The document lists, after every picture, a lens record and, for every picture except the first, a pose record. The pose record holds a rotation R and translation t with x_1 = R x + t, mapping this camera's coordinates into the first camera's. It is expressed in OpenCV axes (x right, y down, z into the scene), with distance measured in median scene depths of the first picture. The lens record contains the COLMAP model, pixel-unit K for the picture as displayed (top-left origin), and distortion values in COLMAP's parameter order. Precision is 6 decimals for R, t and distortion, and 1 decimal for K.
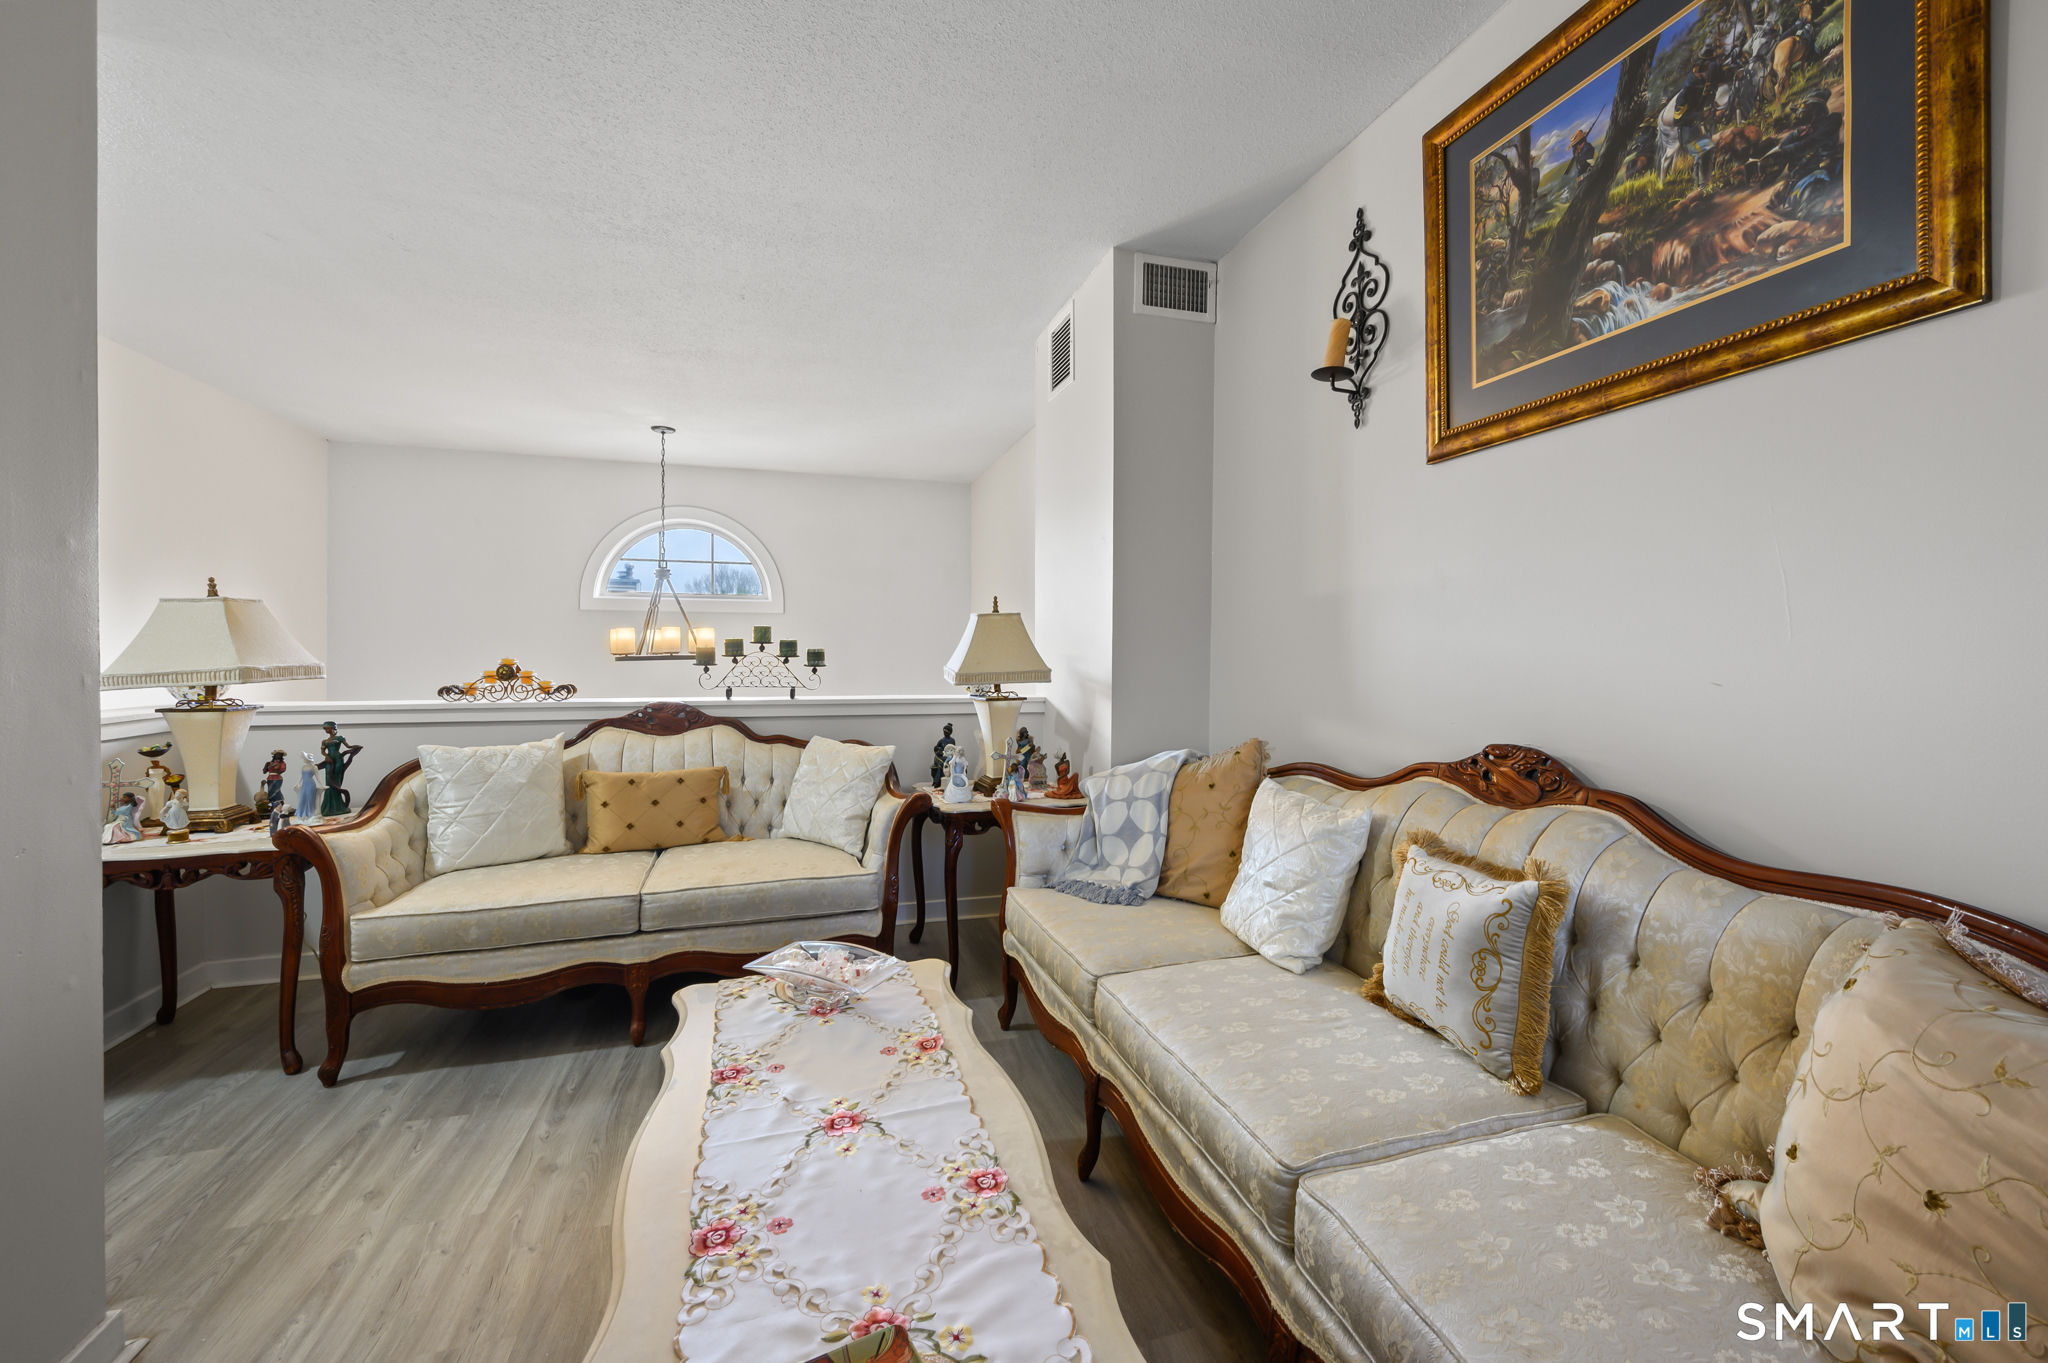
lens RADIAL K [[839.3, 0, 1065.7], [0, 839.3, 657.4], [0, 0, 1]] dist [-0.000642, 0.000681]
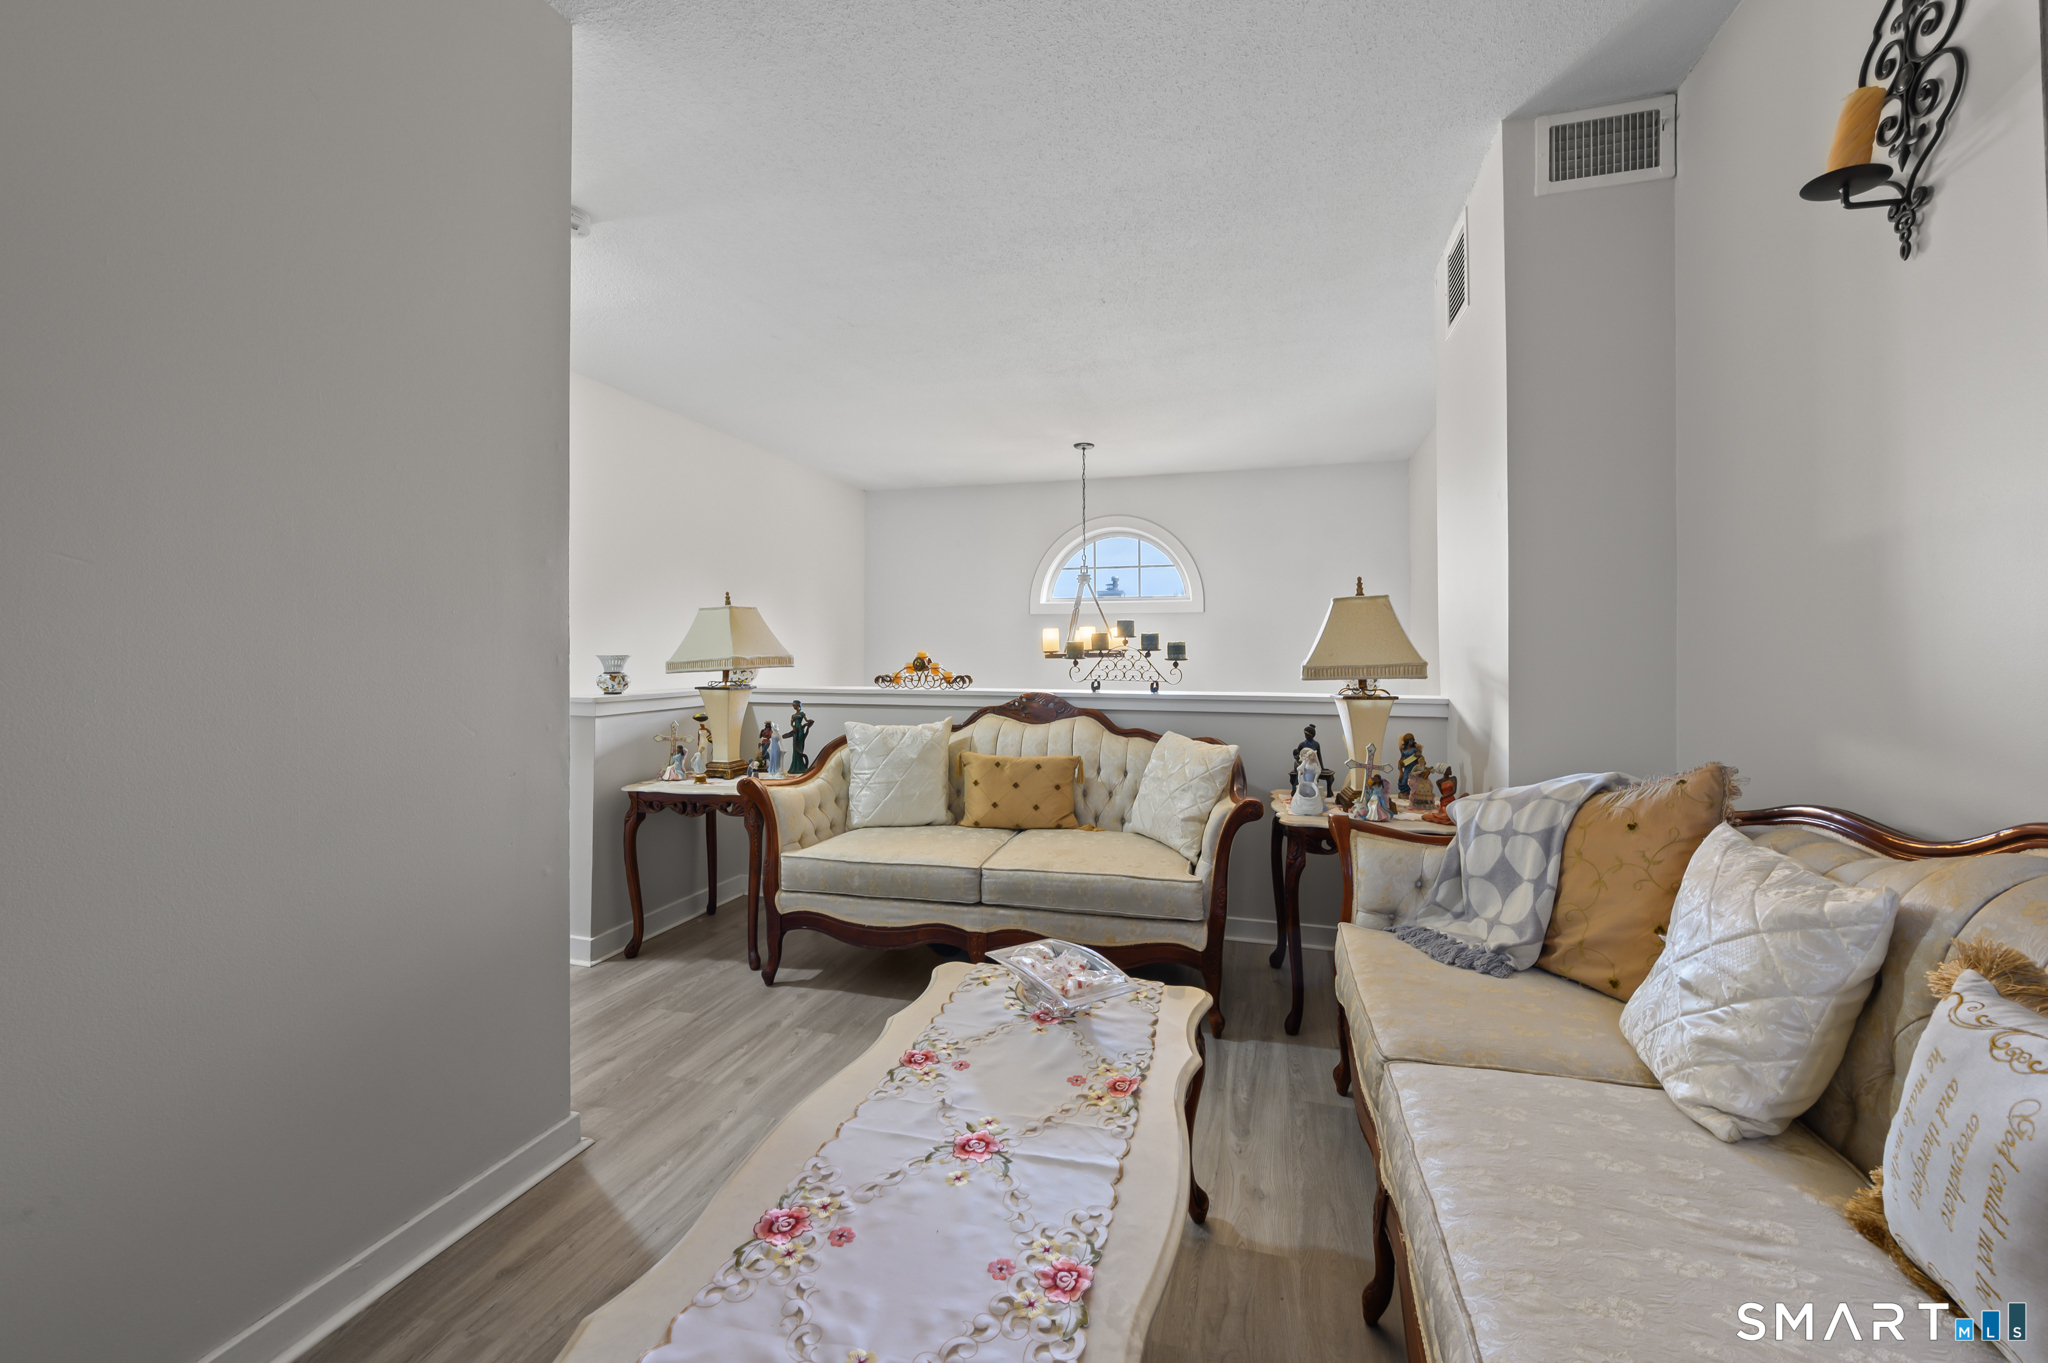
lens RADIAL K [[839.3, 0, 1024.2], [0, 839.3, 643.1], [0, 0, 1]] dist [-0.000642, 0.000681]
pose [[0.828147, -0.011119, -0.560401, 0.153796], [-0.000444, 0.999790, -0.020494, 0.016450], [0.560511, 0.017221, 0.827968, 0.143705]]
